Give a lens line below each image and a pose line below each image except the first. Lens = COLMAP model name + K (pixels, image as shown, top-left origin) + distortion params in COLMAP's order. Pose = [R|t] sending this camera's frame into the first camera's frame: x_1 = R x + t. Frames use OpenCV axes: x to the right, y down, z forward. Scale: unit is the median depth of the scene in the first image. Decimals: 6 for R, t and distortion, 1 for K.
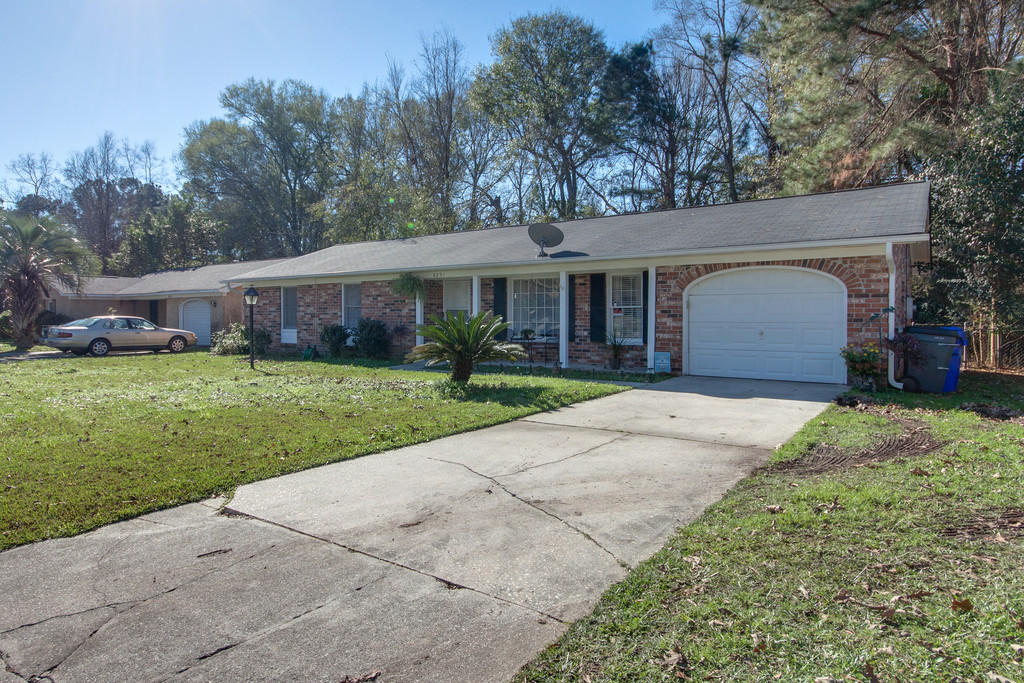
lens RADIAL K [[470.5, 0, 519.1], [0, 470.5, 340.7], [0, 0, 1]] dist [0.003058, -0.000108]
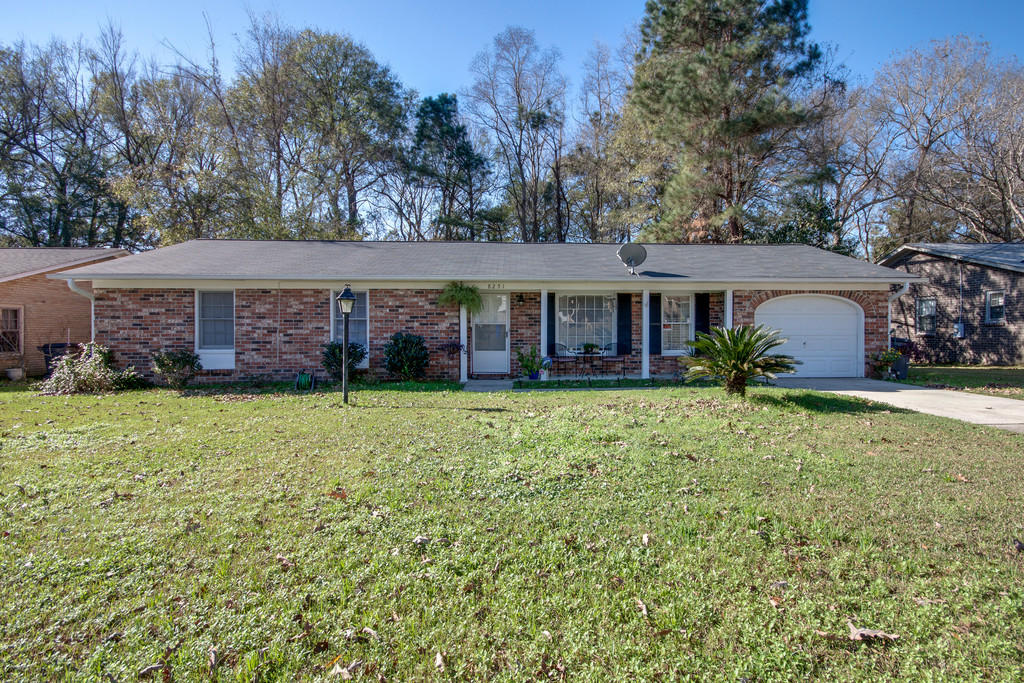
lens RADIAL K [[419.3, 0, 512.0], [0, 419.3, 341.5], [0, 0, 1]] dist [0.005823, -0.000109]
pose [[0.852801, -0.011561, 0.522108, -0.546747], [0.028125, 0.999321, -0.023811, -0.010699], [-0.521478, 0.034990, 0.852547, 0.271469]]
